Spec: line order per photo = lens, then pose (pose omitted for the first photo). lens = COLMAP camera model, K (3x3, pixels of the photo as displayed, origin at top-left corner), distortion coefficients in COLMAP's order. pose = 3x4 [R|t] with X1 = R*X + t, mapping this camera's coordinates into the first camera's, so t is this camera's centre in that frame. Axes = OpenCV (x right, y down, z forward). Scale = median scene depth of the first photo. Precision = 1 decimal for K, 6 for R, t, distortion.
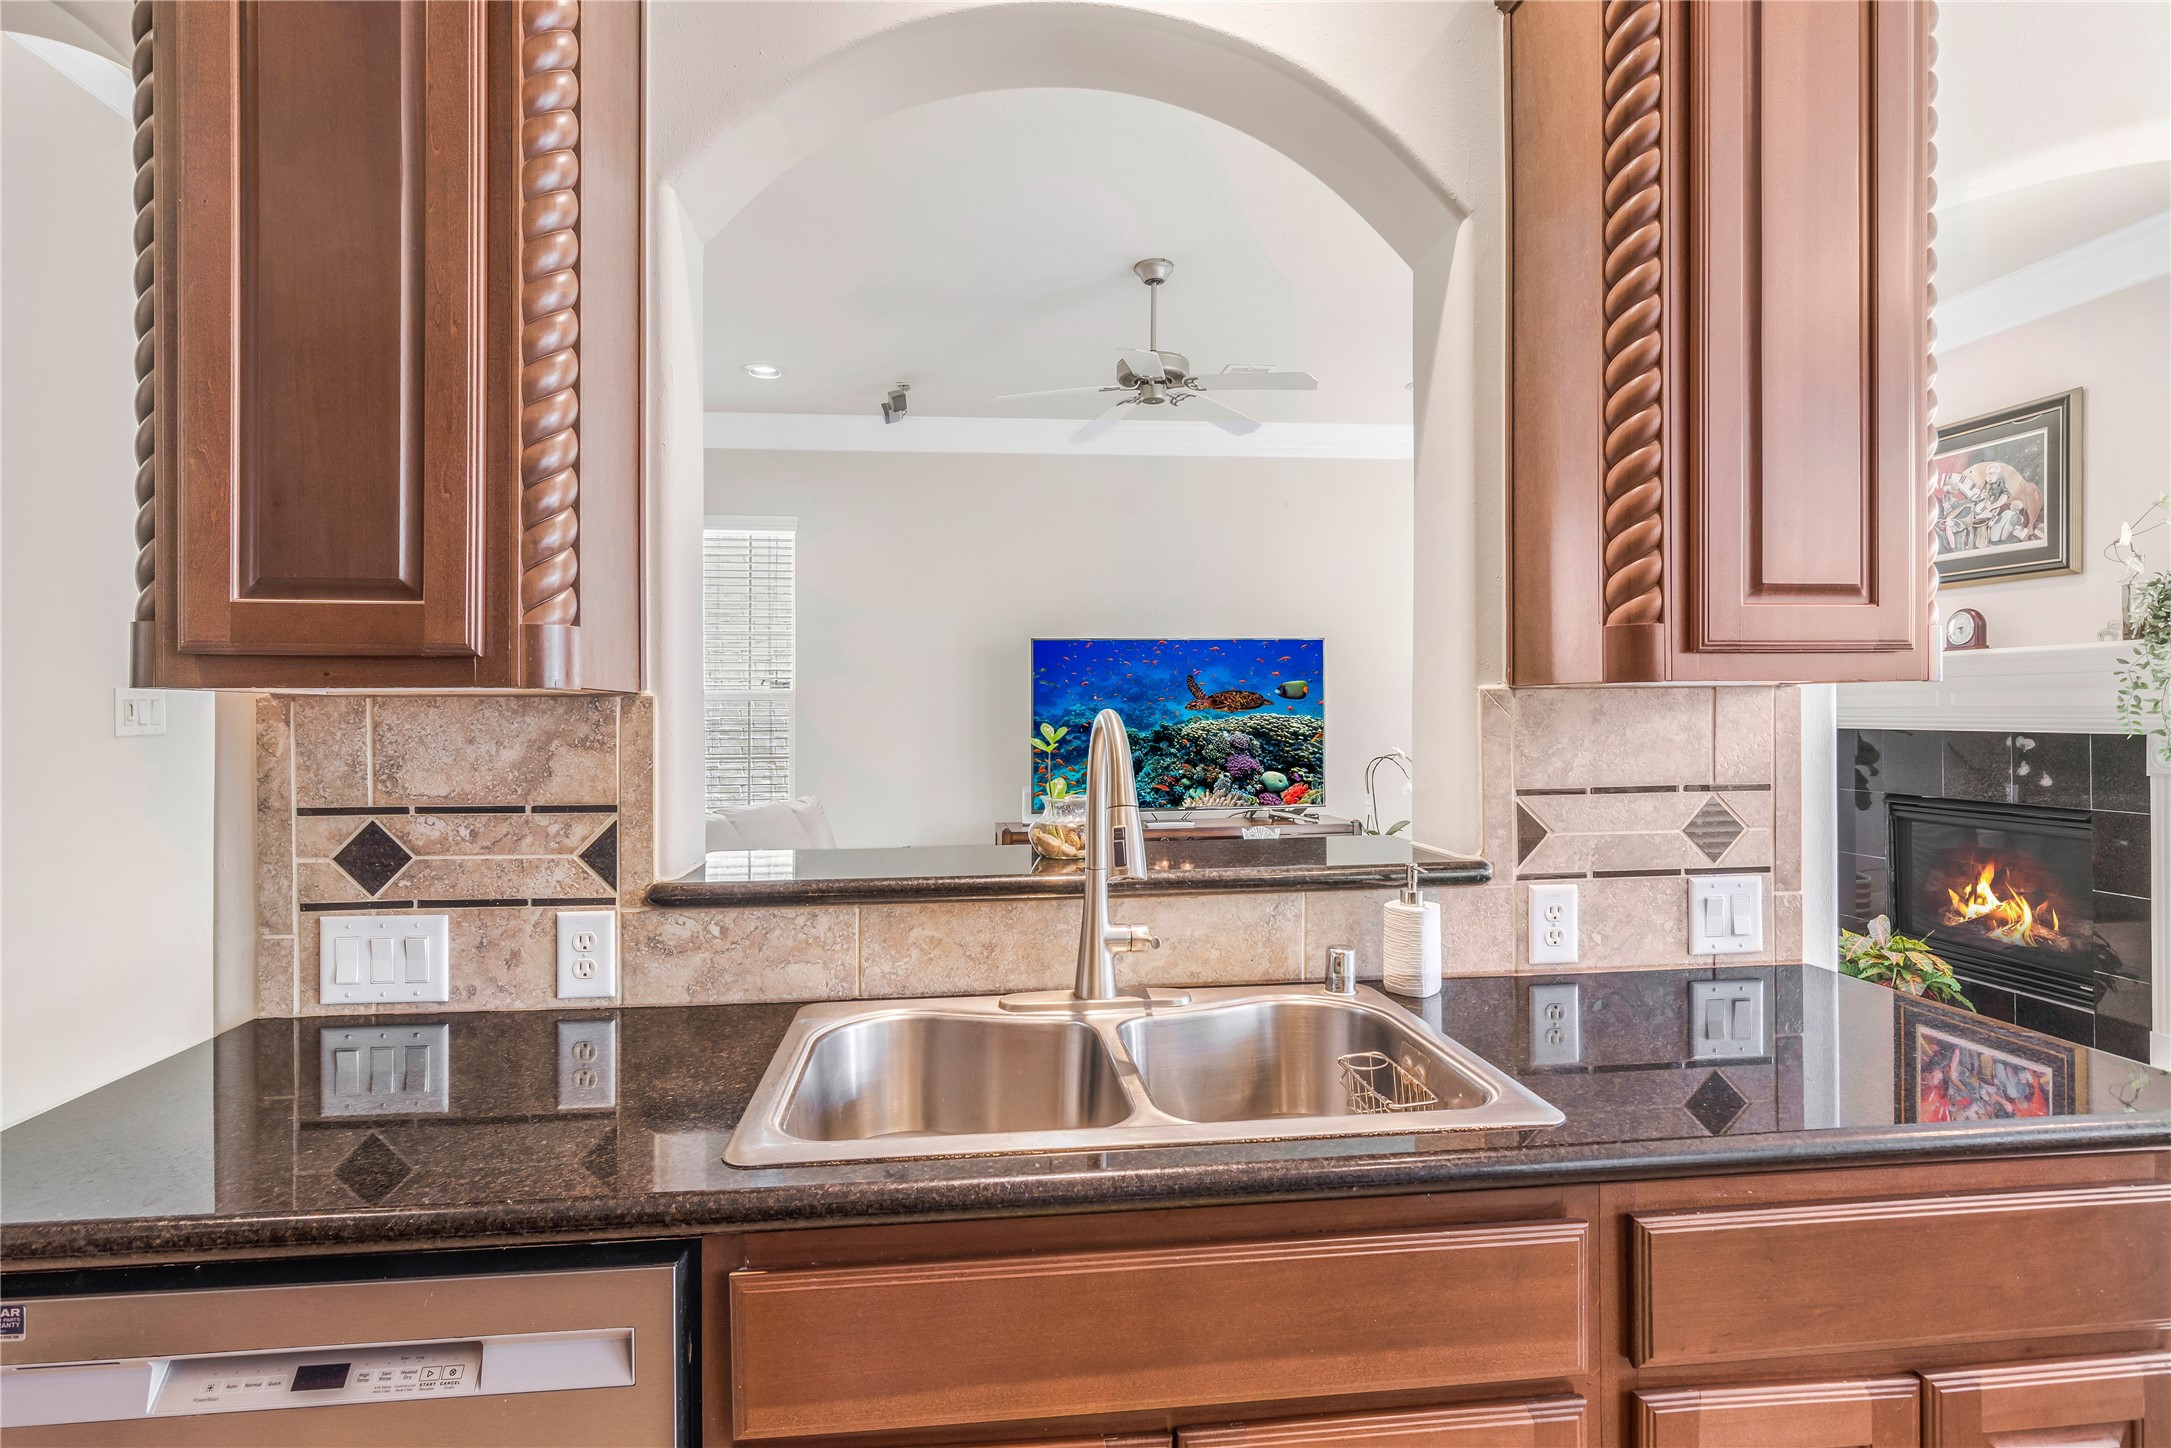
lens RADIAL K [[1100.0, 0, 1018.1], [0, 1100.0, 726.8], [0, 0, 1]] dist [-0.015435, 0.000829]
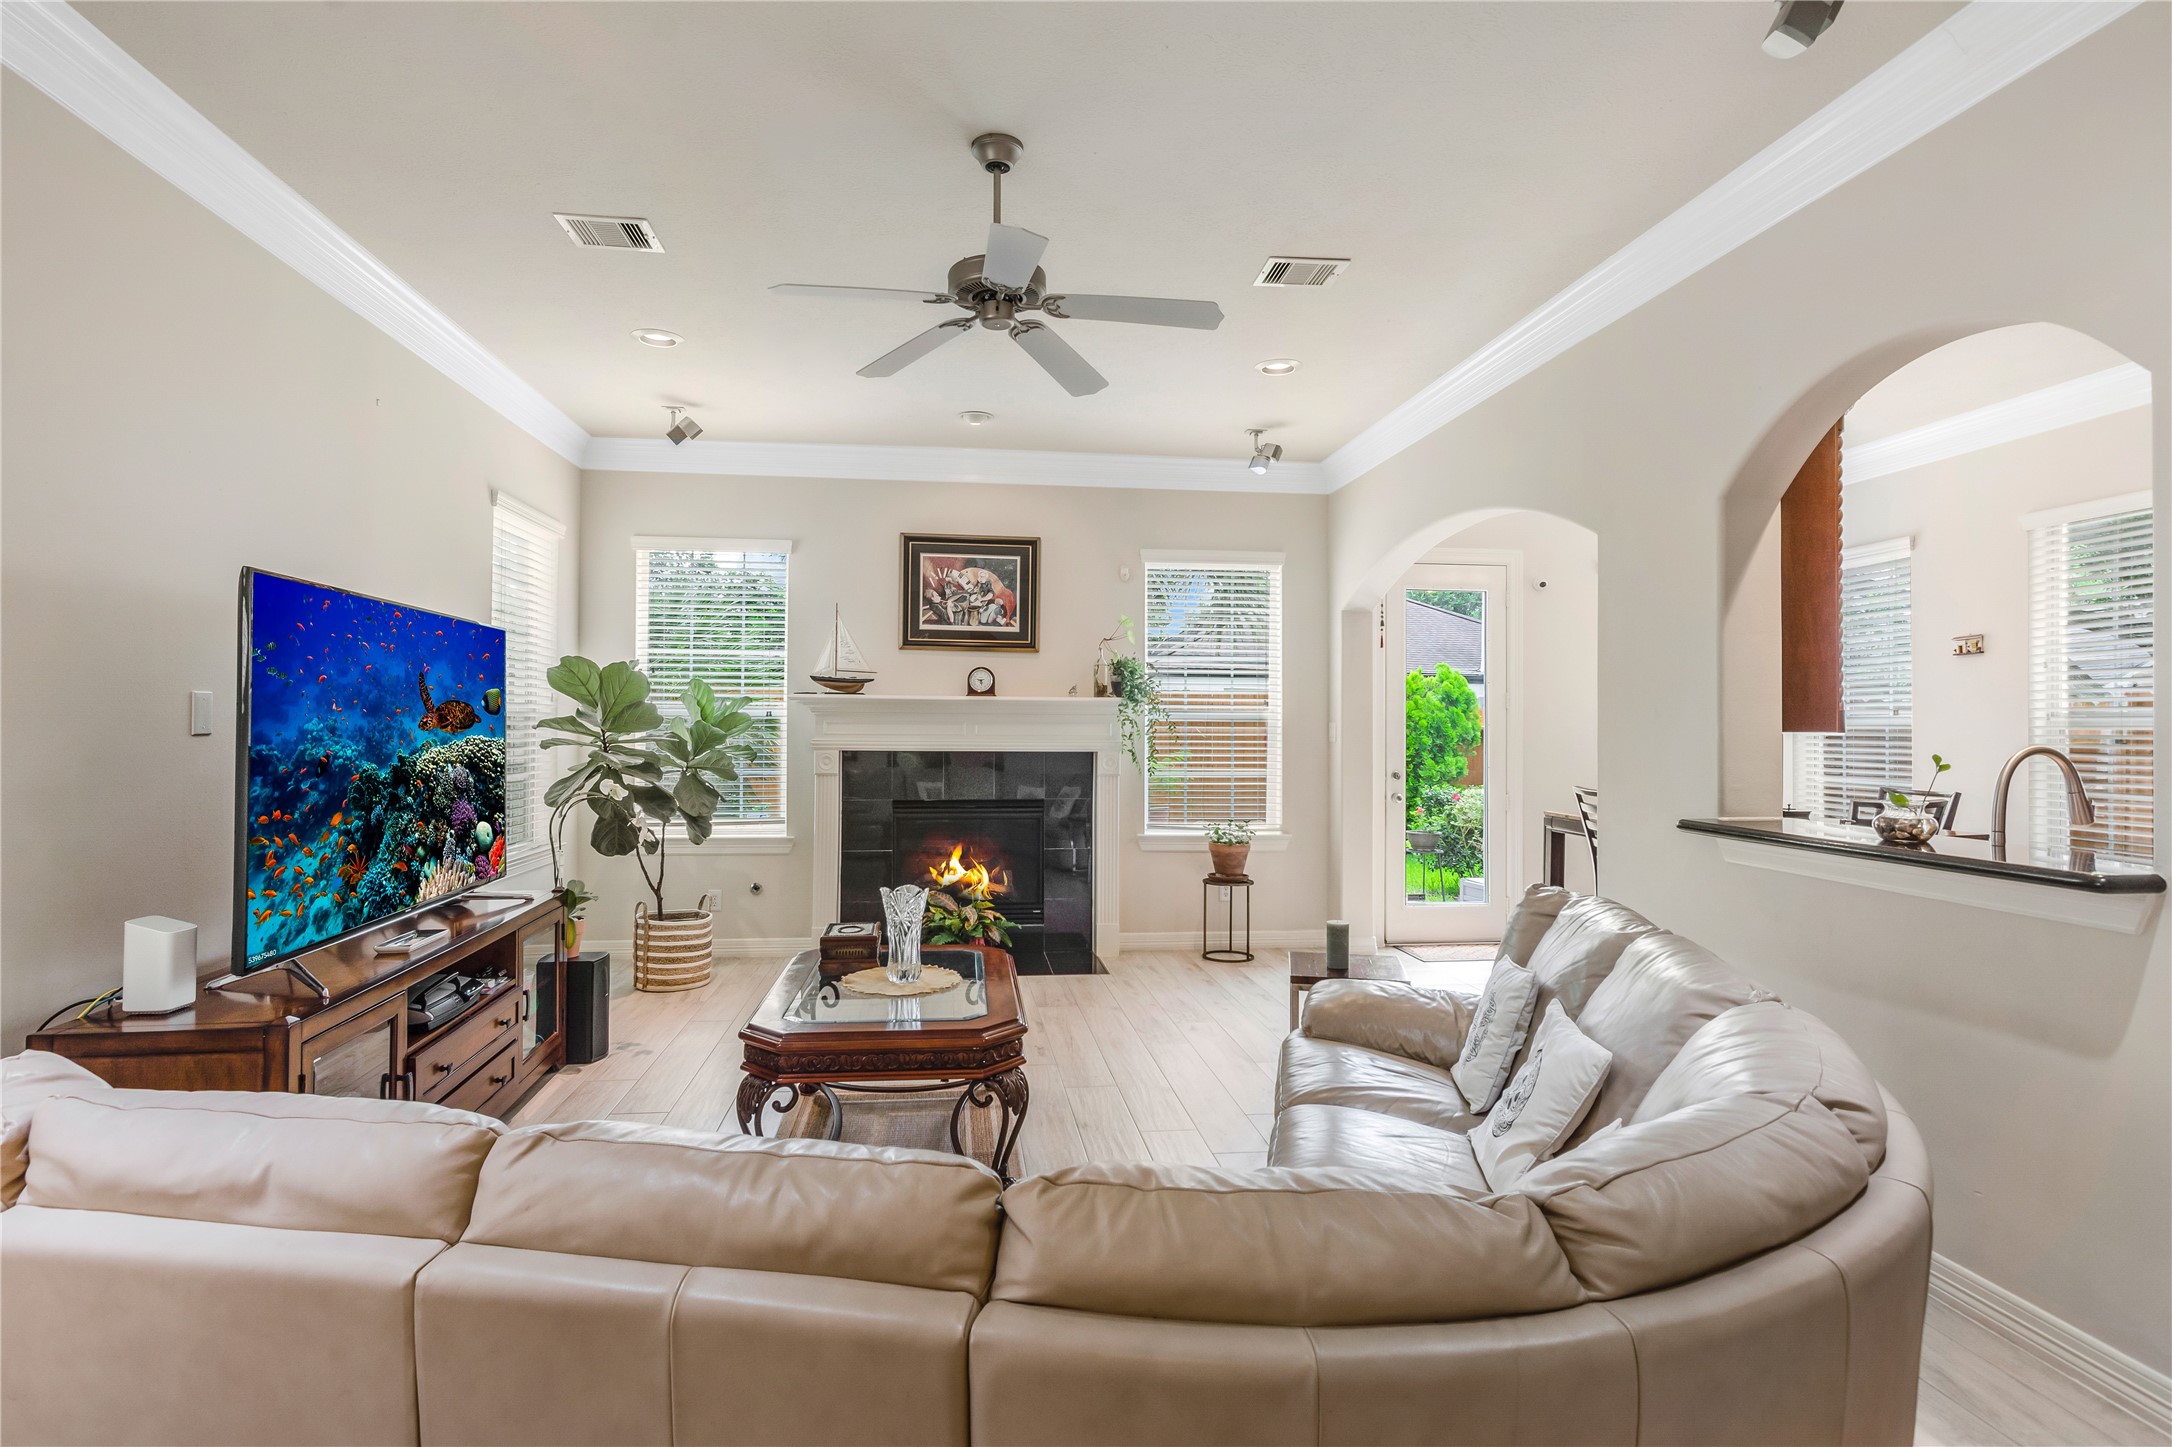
lens RADIAL K [[1118.5, 0, 1091.0], [0, 1118.5, 720.1], [0, 0, 1]] dist [-0.000956, 0.000837]
pose [[-0.030097, 0.012297, 0.999471, -0.450427], [-0.003702, 0.999916, -0.012414, -0.014130], [-0.999540, -0.004074, -0.030048, 0.643553]]
